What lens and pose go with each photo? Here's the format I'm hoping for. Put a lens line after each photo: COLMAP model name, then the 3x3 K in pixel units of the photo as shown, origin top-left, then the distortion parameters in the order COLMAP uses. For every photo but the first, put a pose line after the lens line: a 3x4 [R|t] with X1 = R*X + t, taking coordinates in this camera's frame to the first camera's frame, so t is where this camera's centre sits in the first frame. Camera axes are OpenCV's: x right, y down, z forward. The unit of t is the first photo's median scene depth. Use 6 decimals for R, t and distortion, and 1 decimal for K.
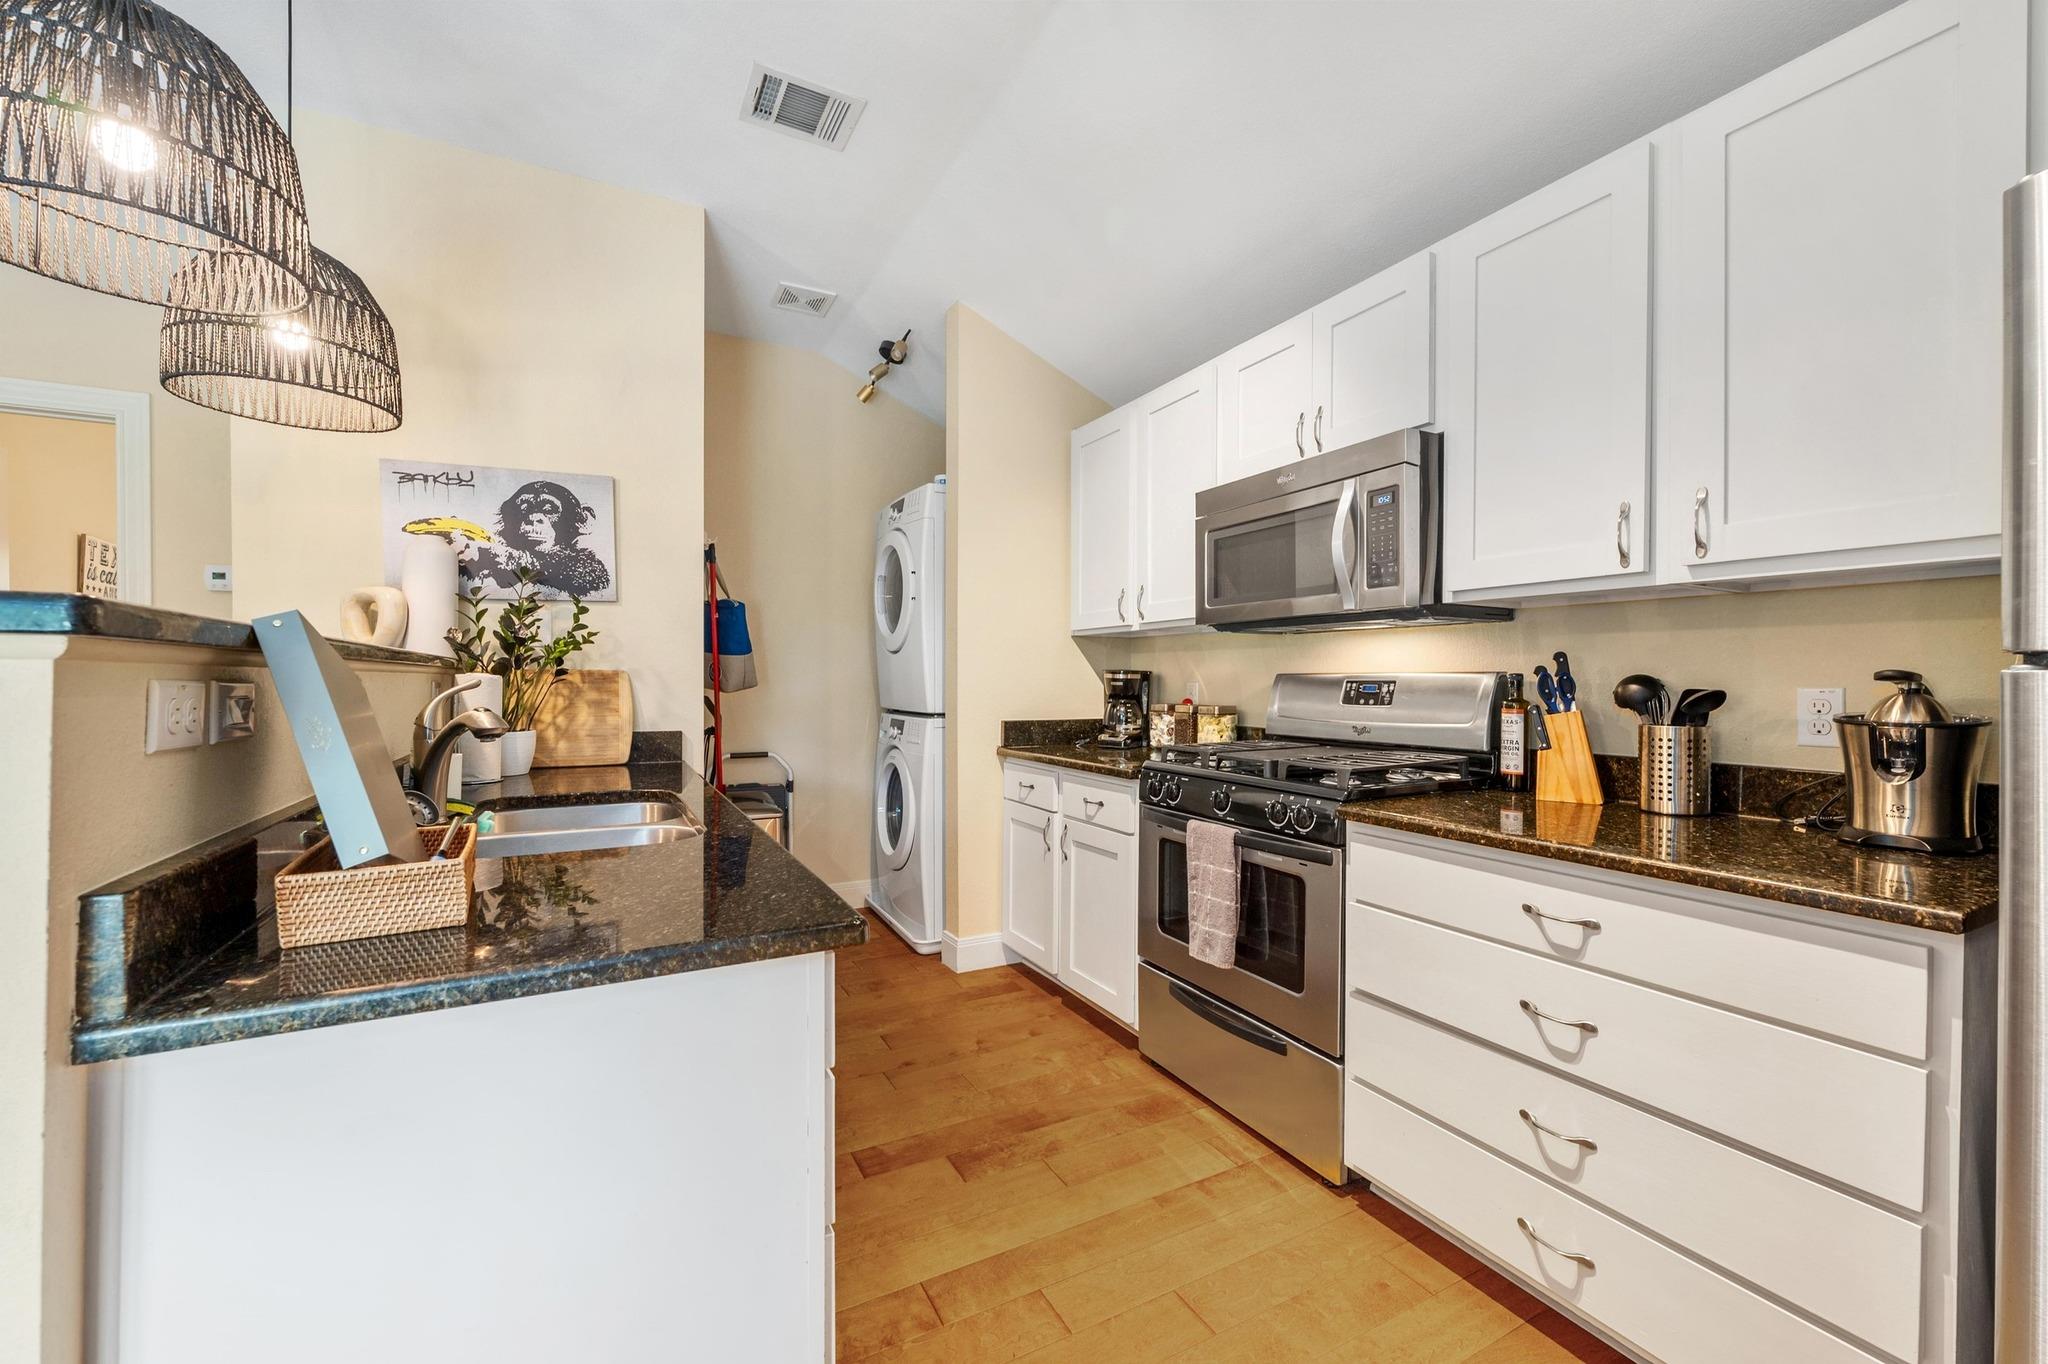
lens RADIAL K [[810.4, 0, 1024.6], [0, 810.4, 687.3], [0, 0, 1]] dist [-0.007509, 0.000813]
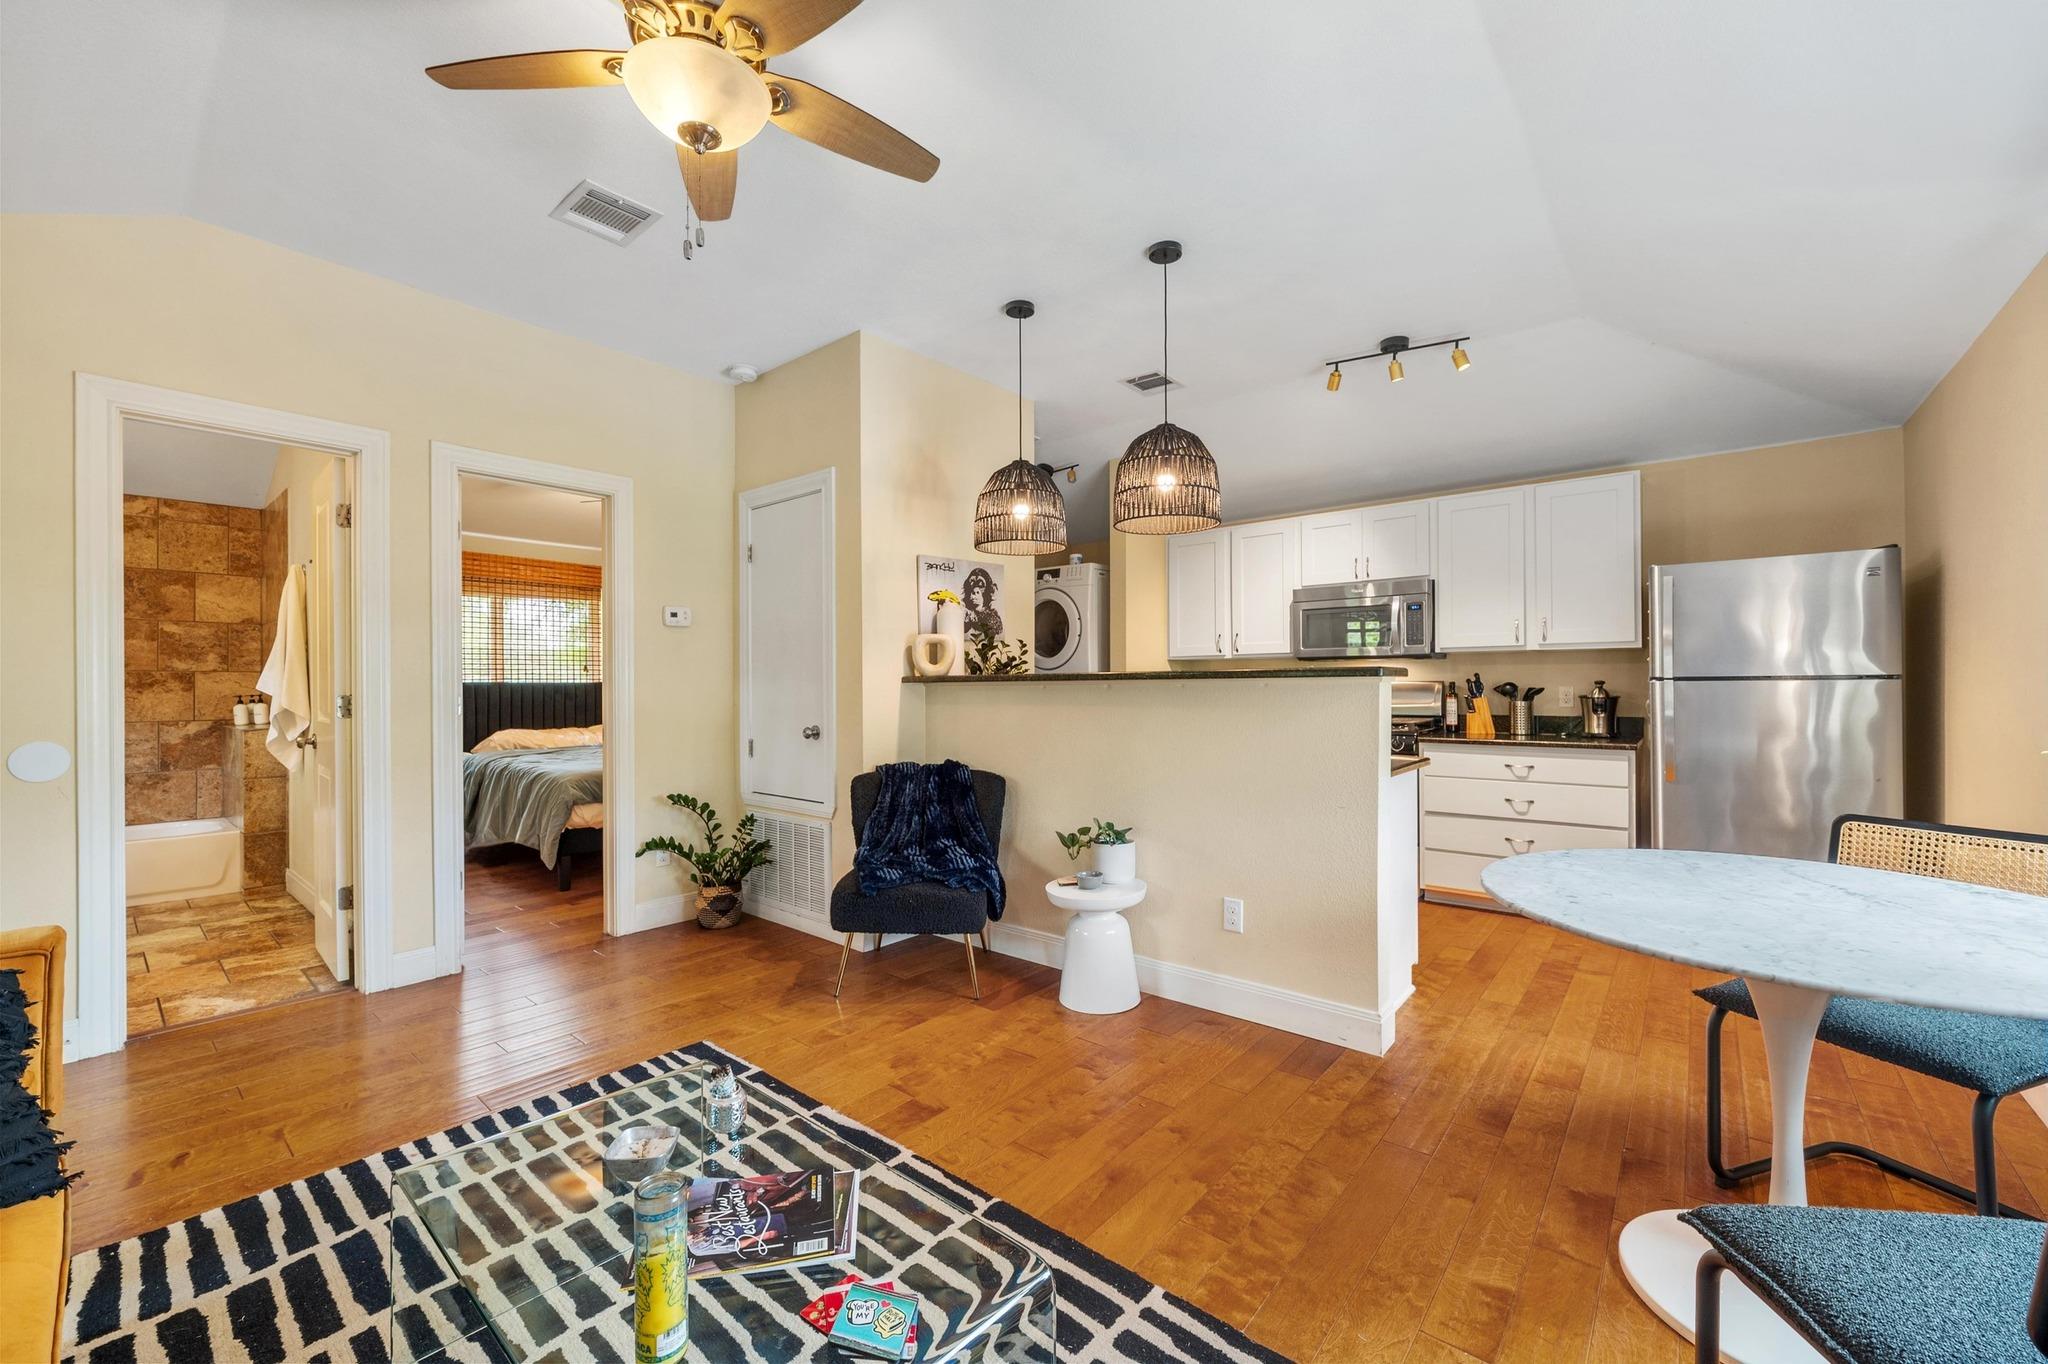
lens RADIAL K [[810.4, 0, 1016.7], [0, 810.4, 683.9], [0, 0, 1]] dist [-0.007509, 0.000813]
pose [[0.927214, -0.006214, 0.374479, -1.201153], [0.011871, 0.999848, -0.012800, 0.003075], [-0.374343, 0.016314, 0.927147, -0.584119]]
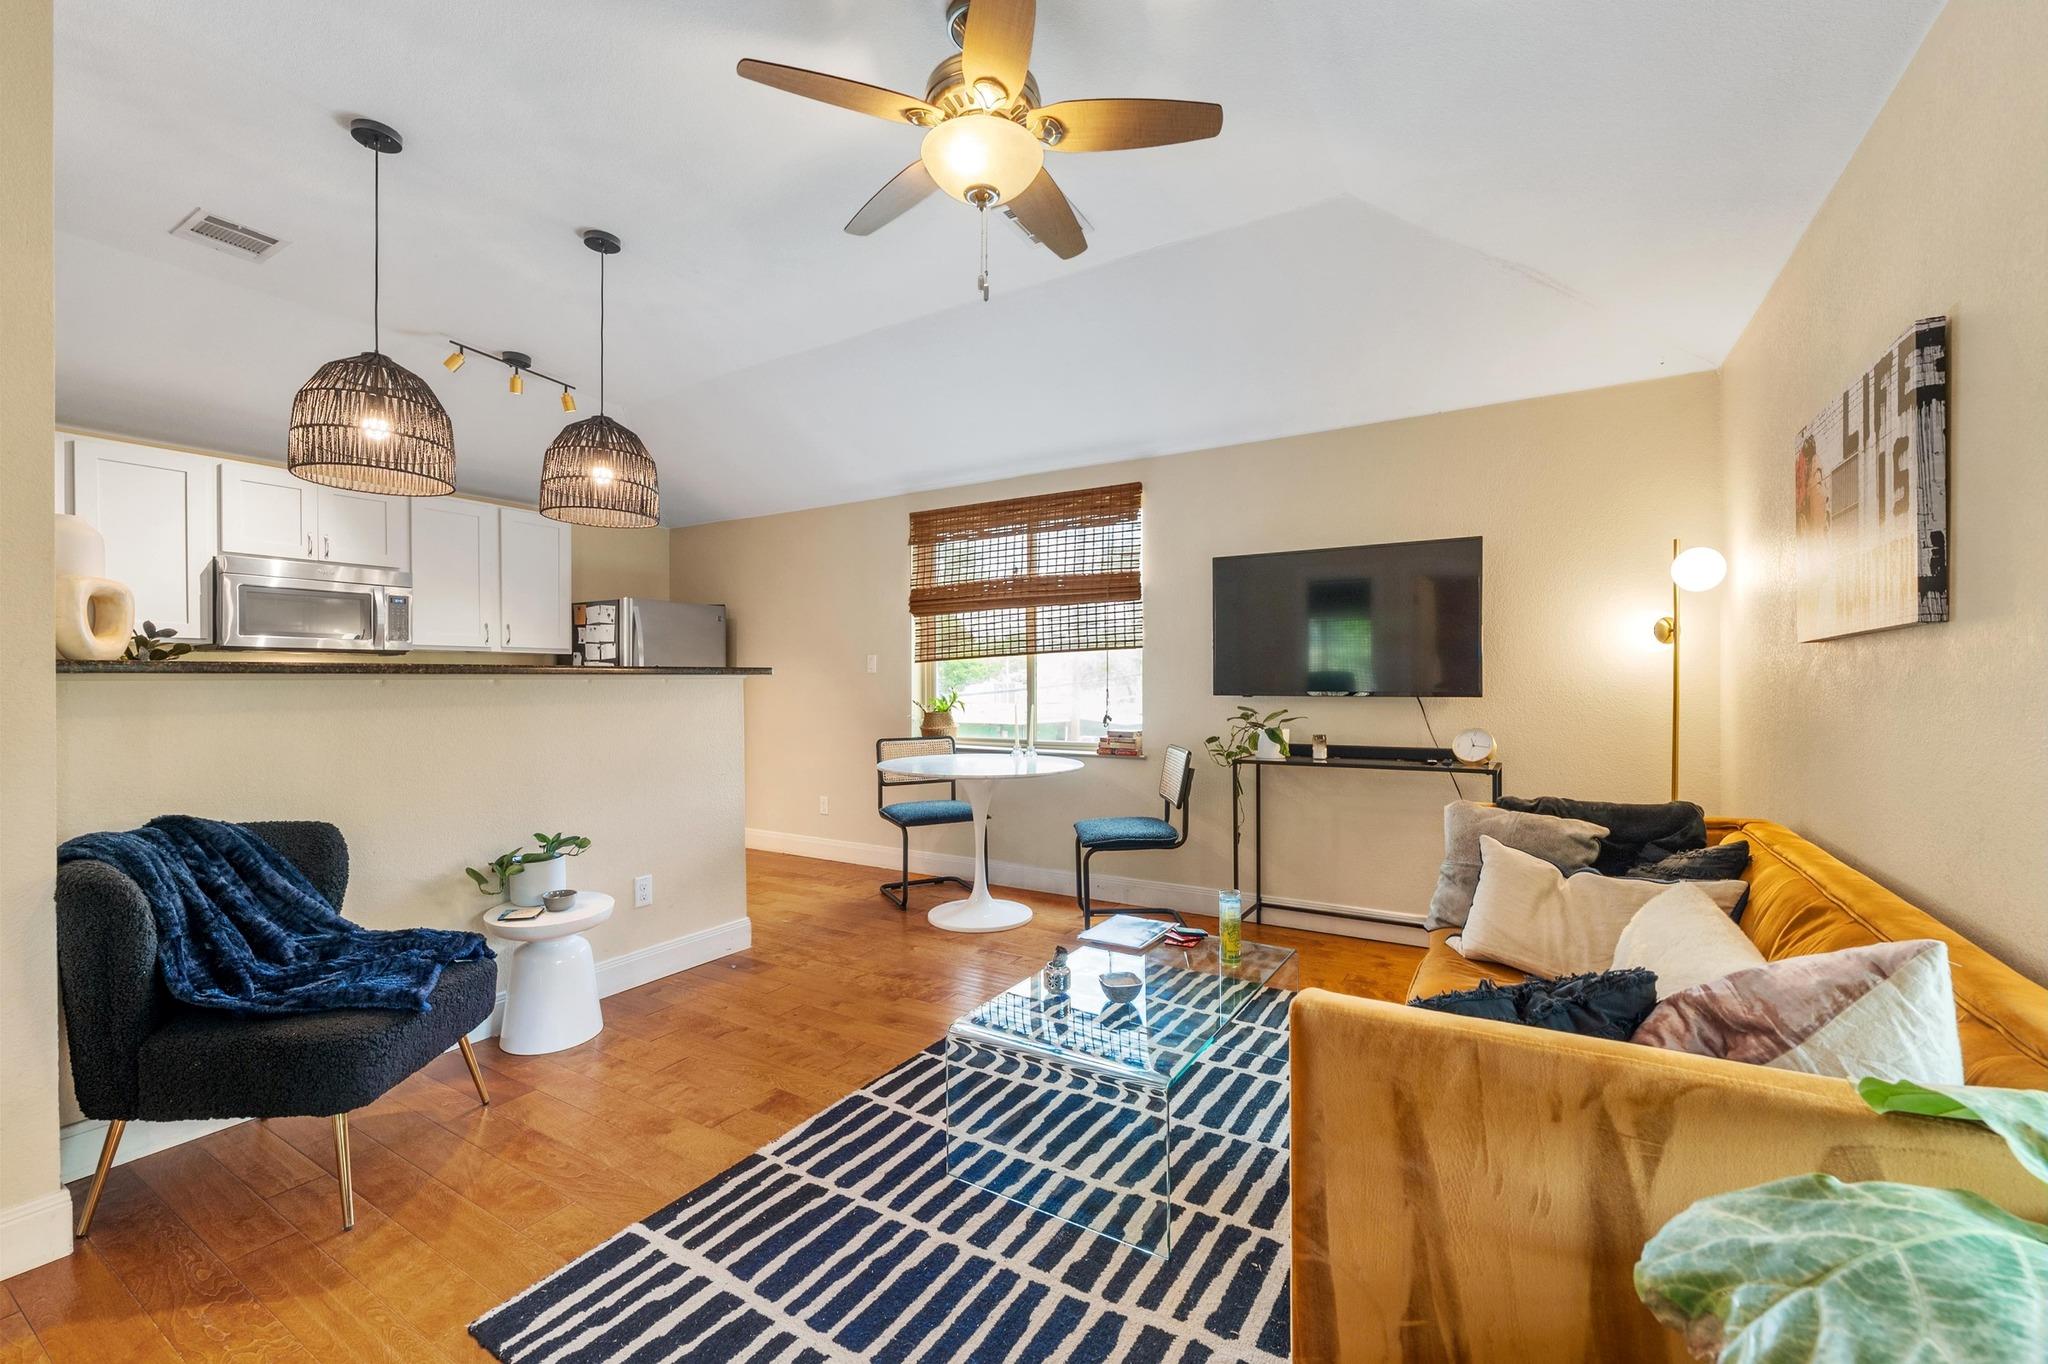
lens RADIAL K [[848.8, 0, 1018.8], [0, 848.8, 680.1], [0, 0, 1]] dist [-0.008737, 0.000976]
pose [[-0.507513, -0.003027, 0.861639, -1.948271], [0.010080, 0.999905, 0.009449, -0.014577], [-0.861585, 0.013481, -0.507434, 0.583850]]
